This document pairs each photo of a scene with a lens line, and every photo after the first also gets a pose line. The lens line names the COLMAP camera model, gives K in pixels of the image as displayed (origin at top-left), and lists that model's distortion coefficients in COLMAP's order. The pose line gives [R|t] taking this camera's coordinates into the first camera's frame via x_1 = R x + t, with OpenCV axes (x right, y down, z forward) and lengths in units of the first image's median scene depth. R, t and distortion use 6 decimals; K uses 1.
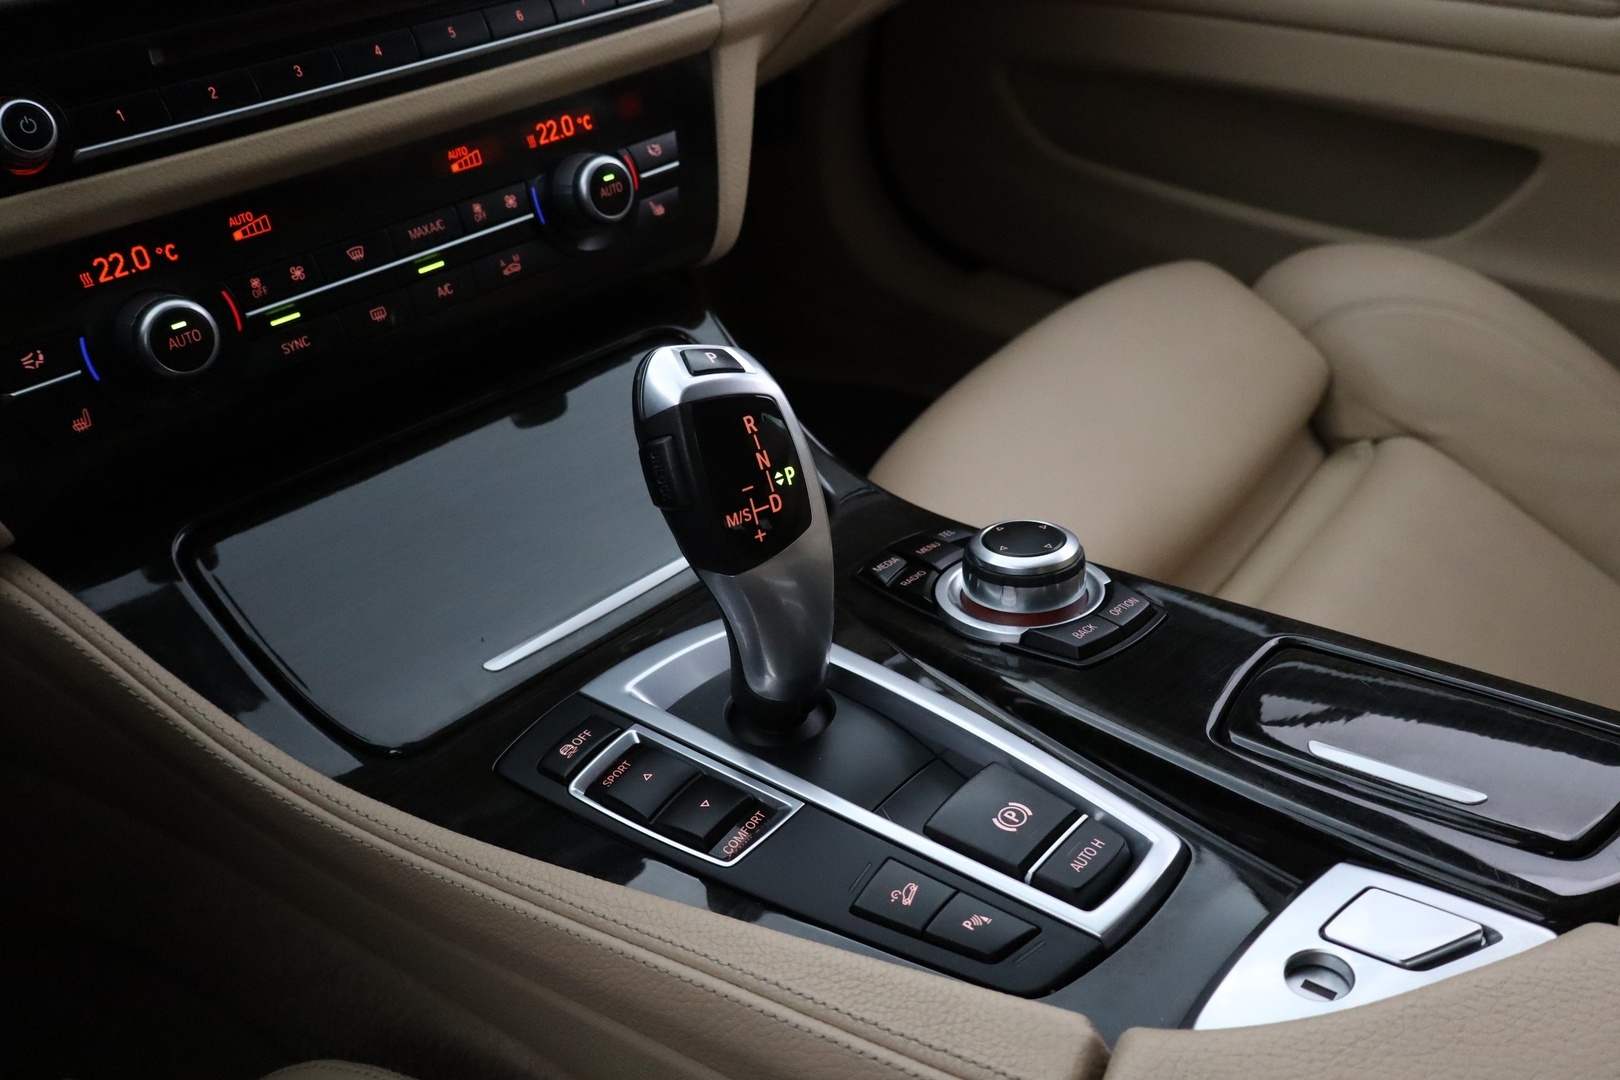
lens RADIAL K [[1541.6, 0, 810.0], [0, 1541.6, 540.0], [0, 0, 1]] dist [0.012652, -0.023793]
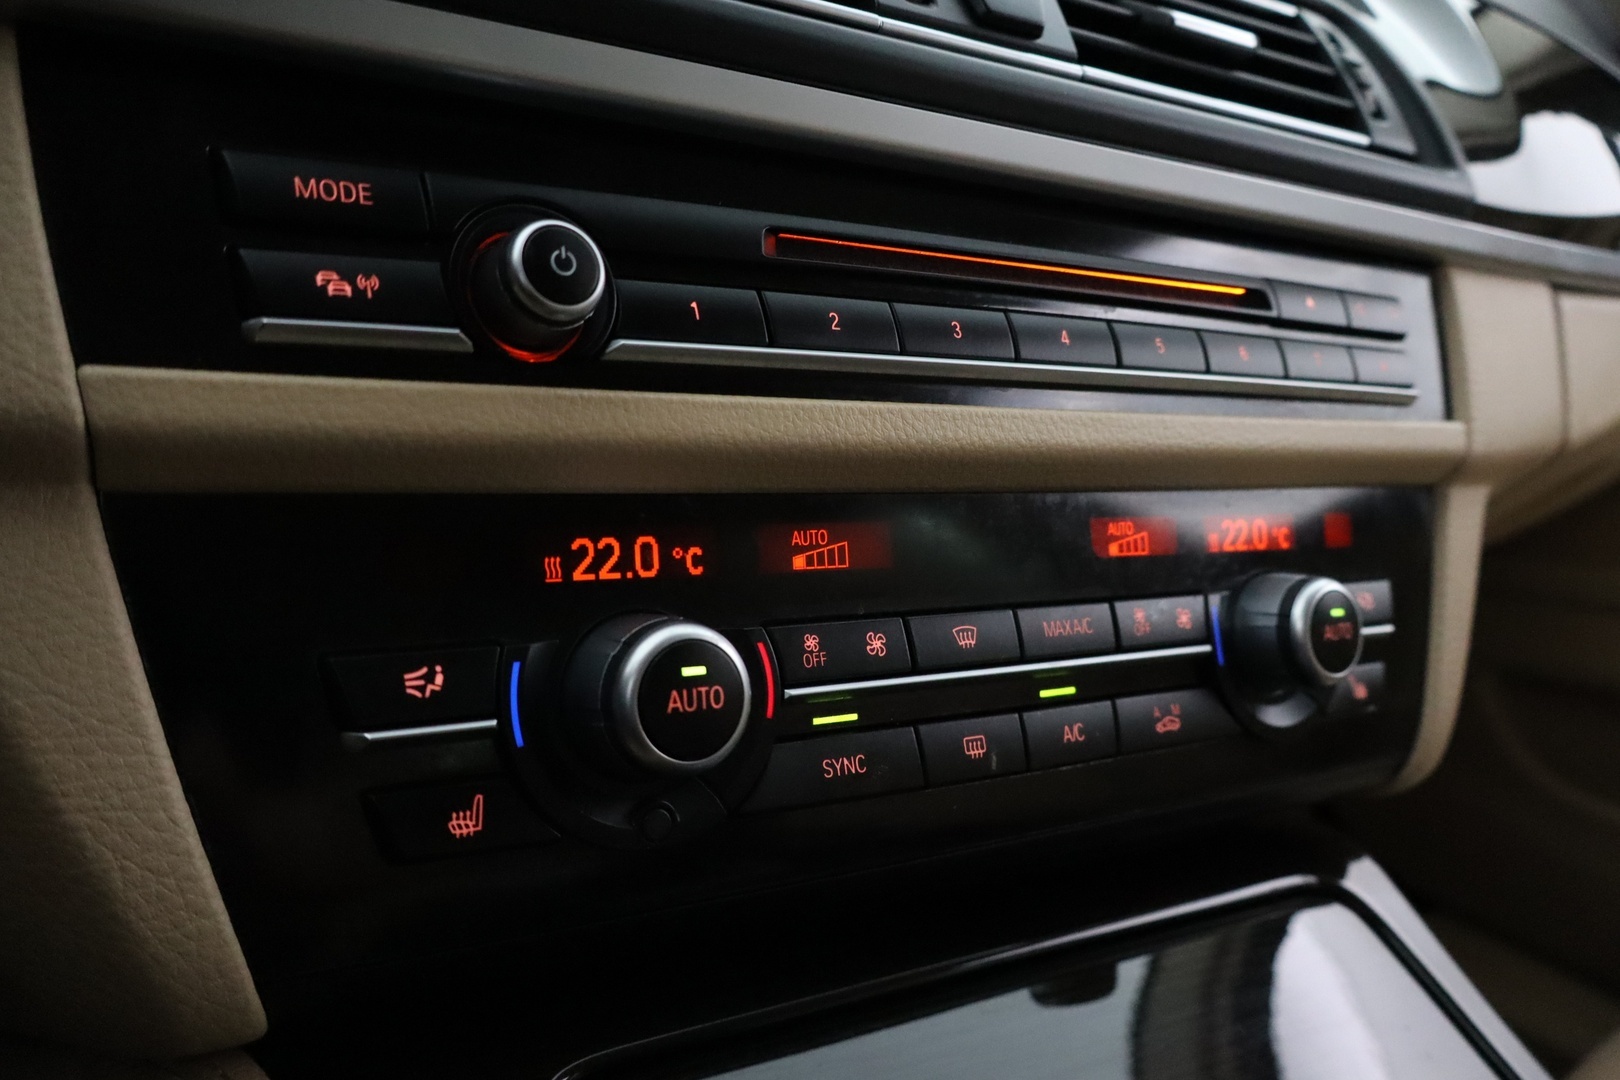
lens RADIAL K [[1359.4, 0, 810.0], [0, 1359.4, 540.0], [0, 0, 1]] dist [0.029918, 0.002683]
pose [[0.980074, 0.140067, -0.140840, -0.301983], [-0.186900, 0.890361, -0.415120, 0.008536], [0.067254, 0.433172, 0.898799, 0.545907]]
